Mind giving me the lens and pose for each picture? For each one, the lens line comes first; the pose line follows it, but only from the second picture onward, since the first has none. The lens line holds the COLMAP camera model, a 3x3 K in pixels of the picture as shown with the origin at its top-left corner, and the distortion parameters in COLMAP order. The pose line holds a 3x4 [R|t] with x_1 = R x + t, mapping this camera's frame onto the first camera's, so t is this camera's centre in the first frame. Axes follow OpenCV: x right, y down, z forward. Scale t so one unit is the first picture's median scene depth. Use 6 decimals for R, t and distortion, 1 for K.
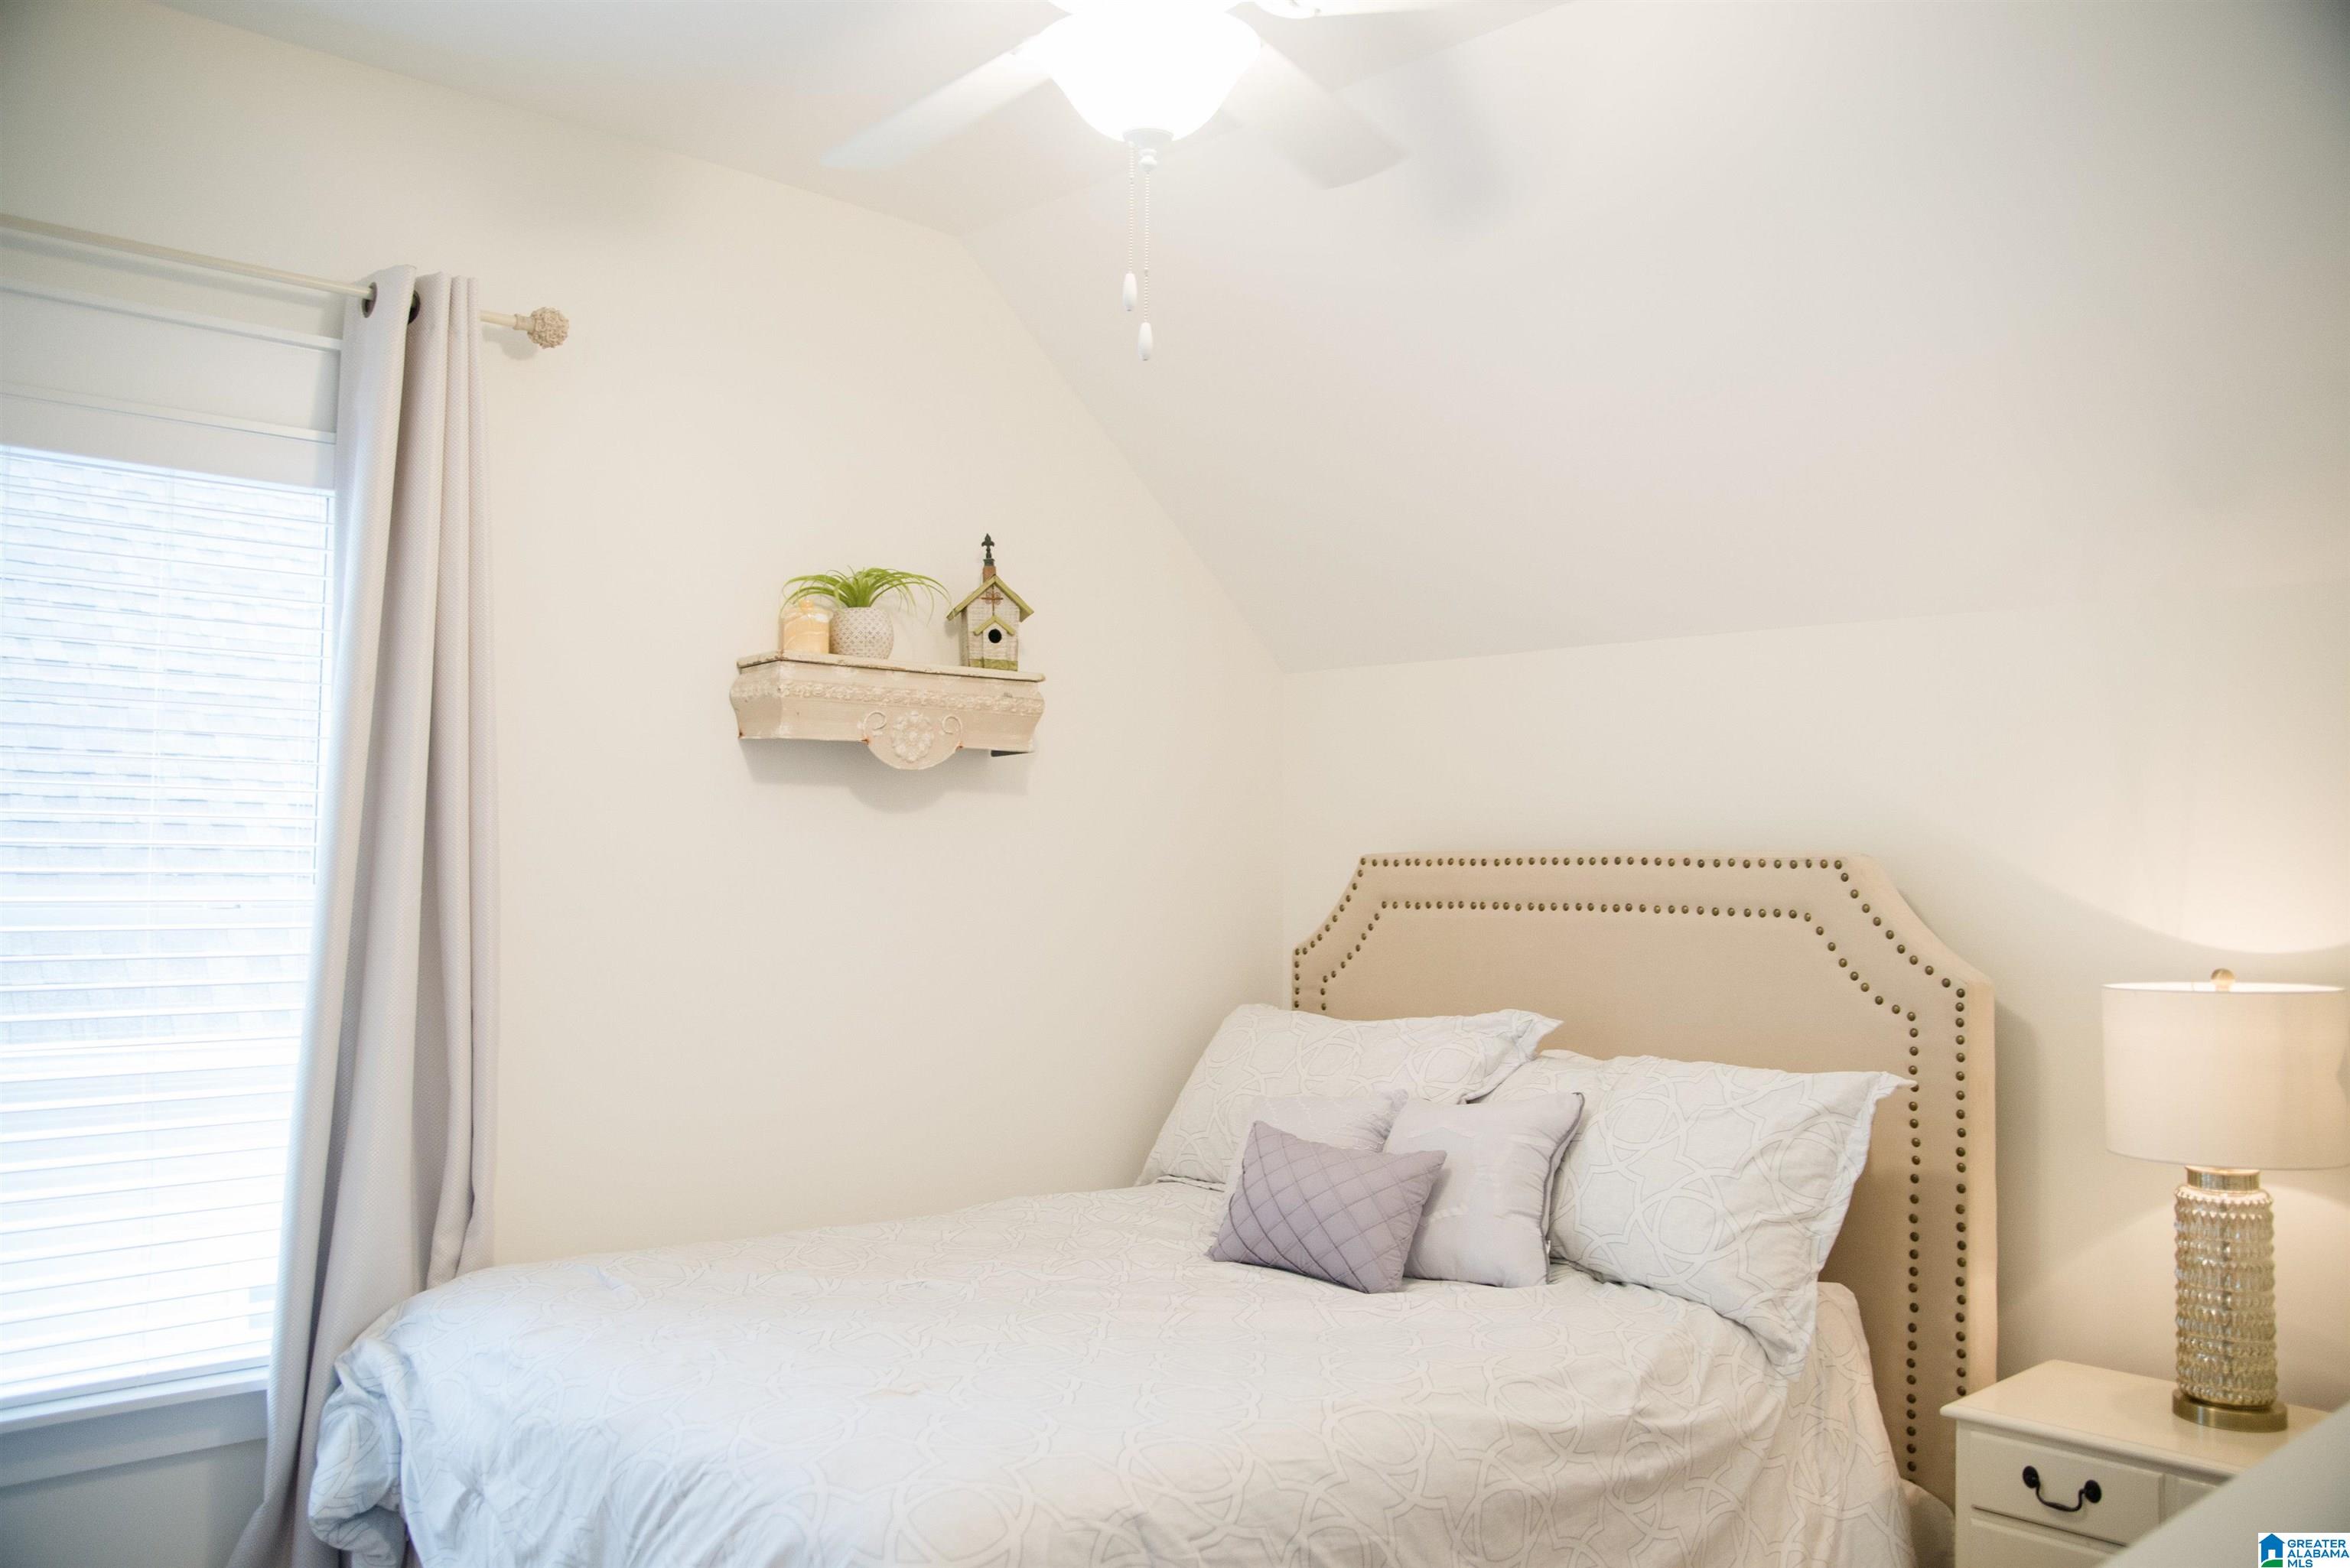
lens RADIAL K [[1885.4, 0, 1160.9], [0, 1885.4, 777.1], [0, 0, 1]] dist [-0.106315, 0.061529]
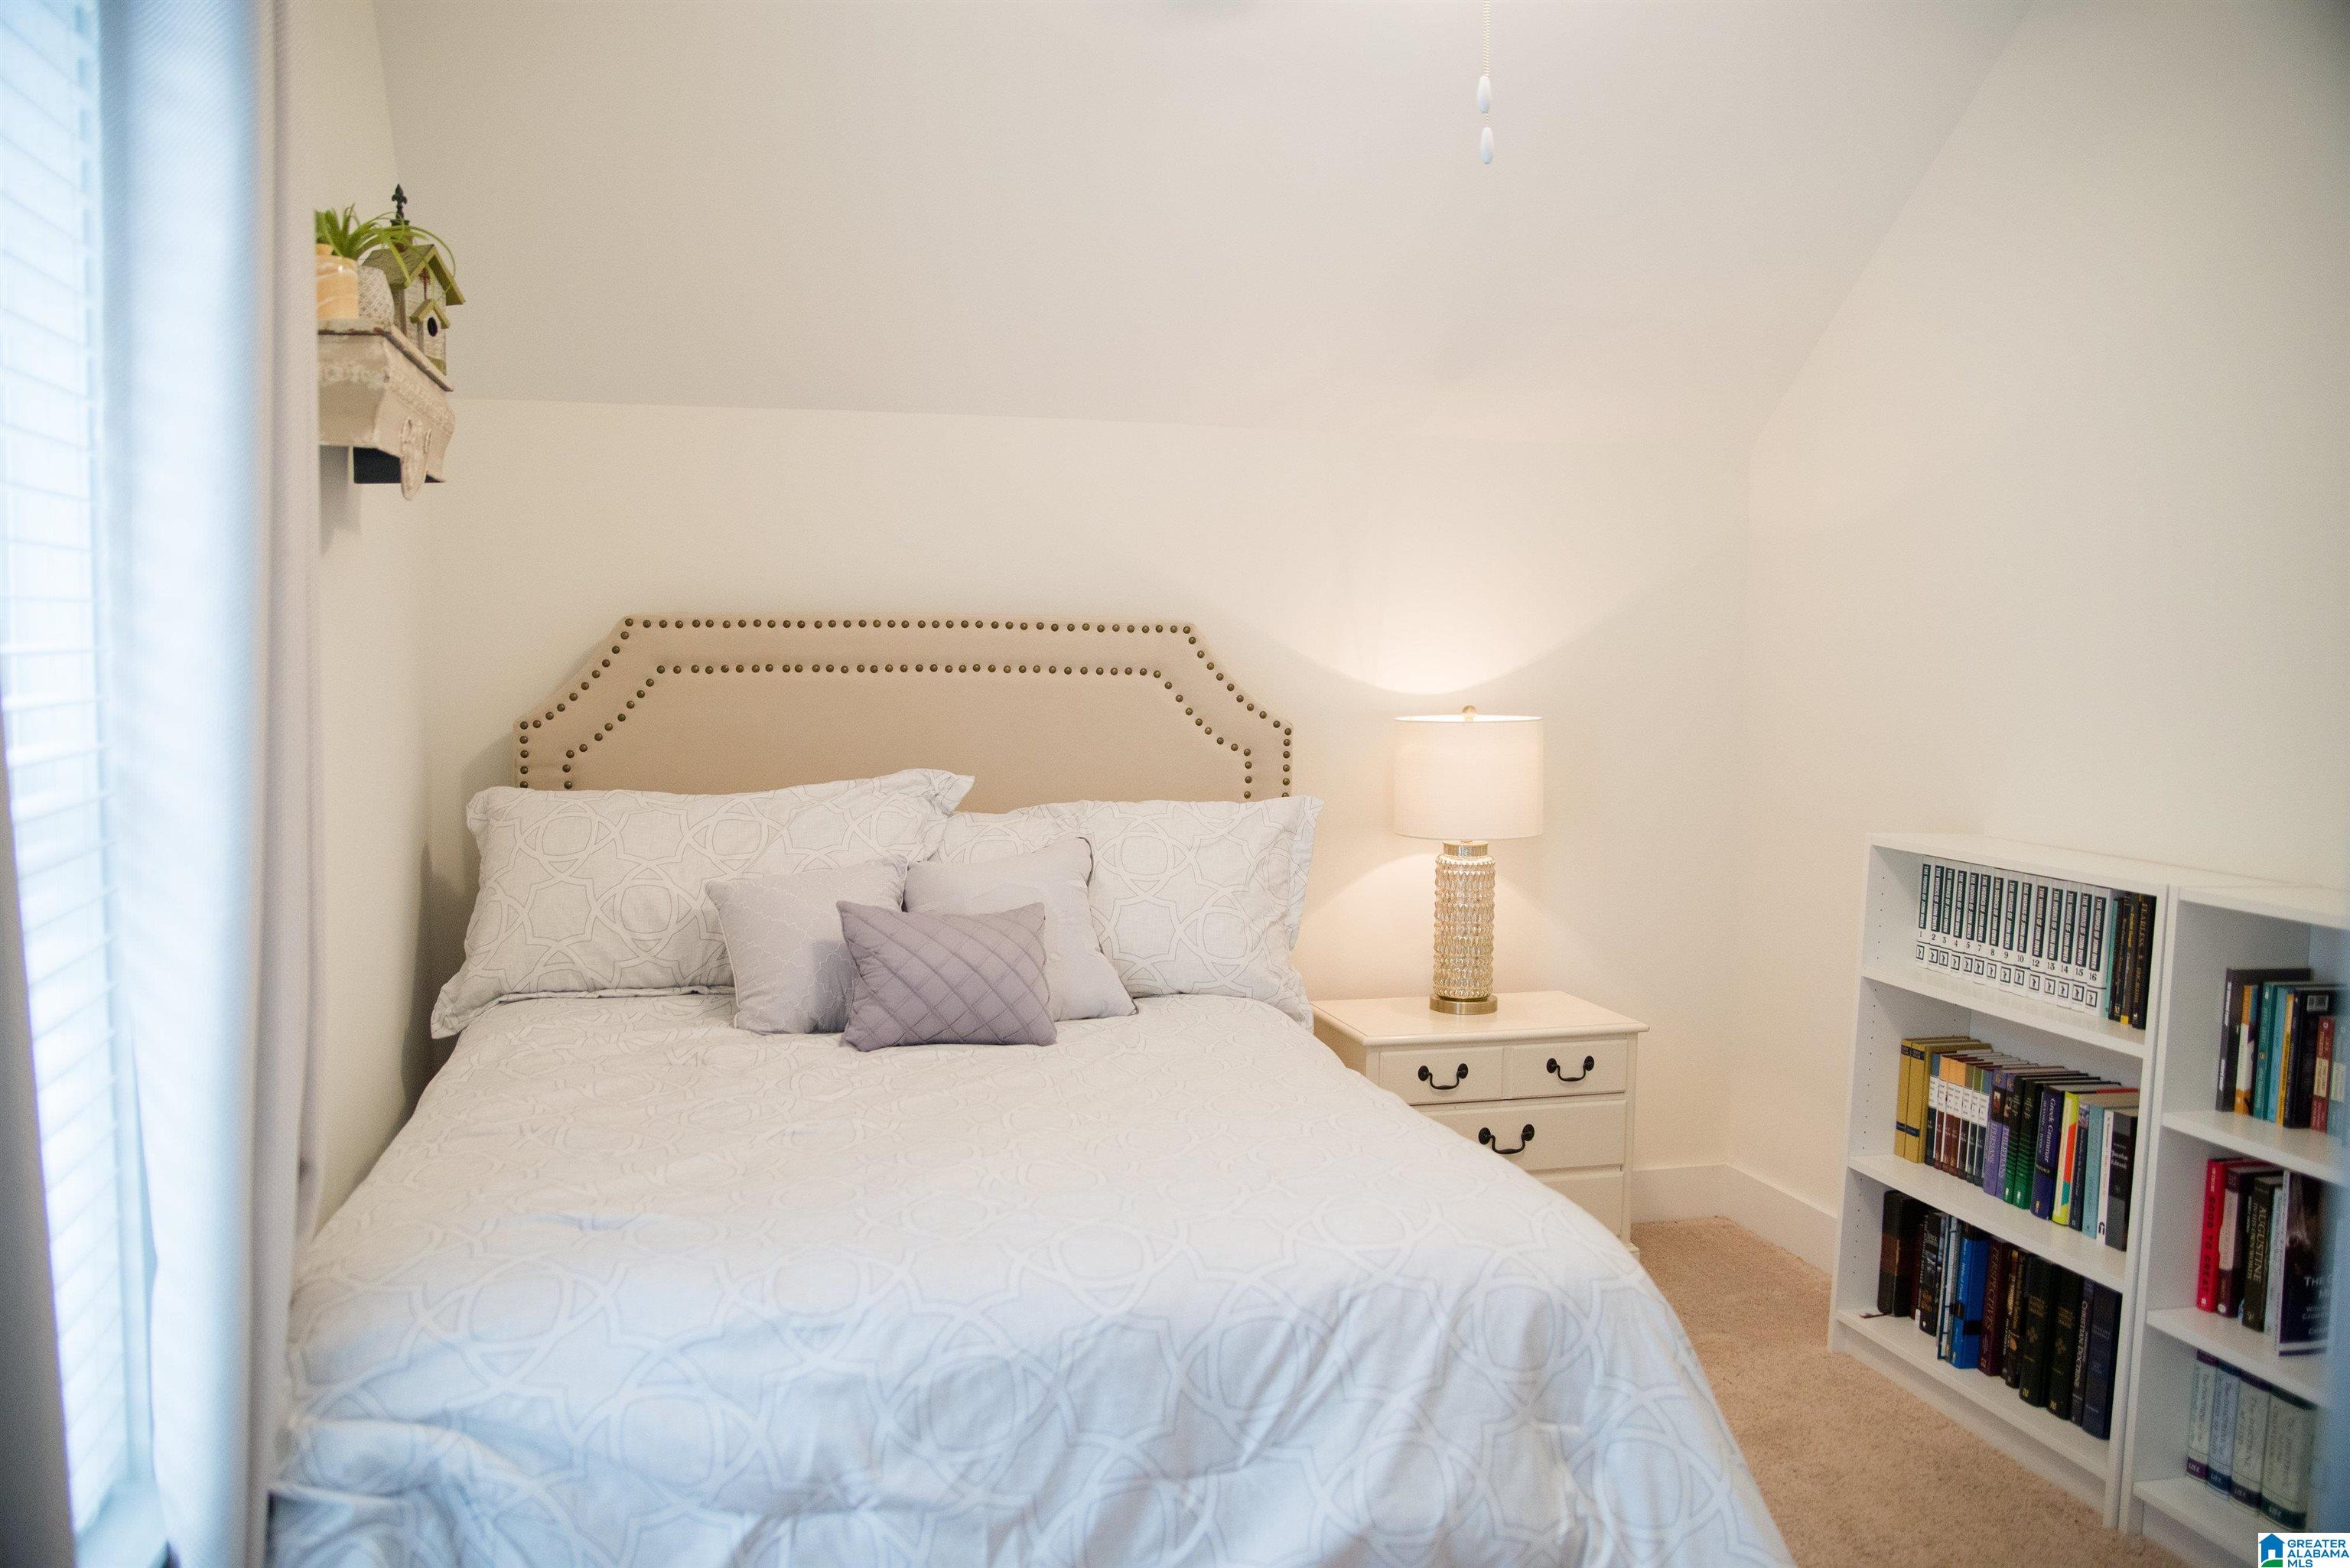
lens RADIAL K [[1885.4, 0, 1164.4], [0, 1885.4, 784.0], [0, 0, 1]] dist [-0.106315, 0.061529]
pose [[0.478072, -0.071183, 0.875431, -0.689482], [-0.049832, 0.992907, 0.107949, 0.014860], [-0.876906, -0.095232, 0.471134, 0.419024]]
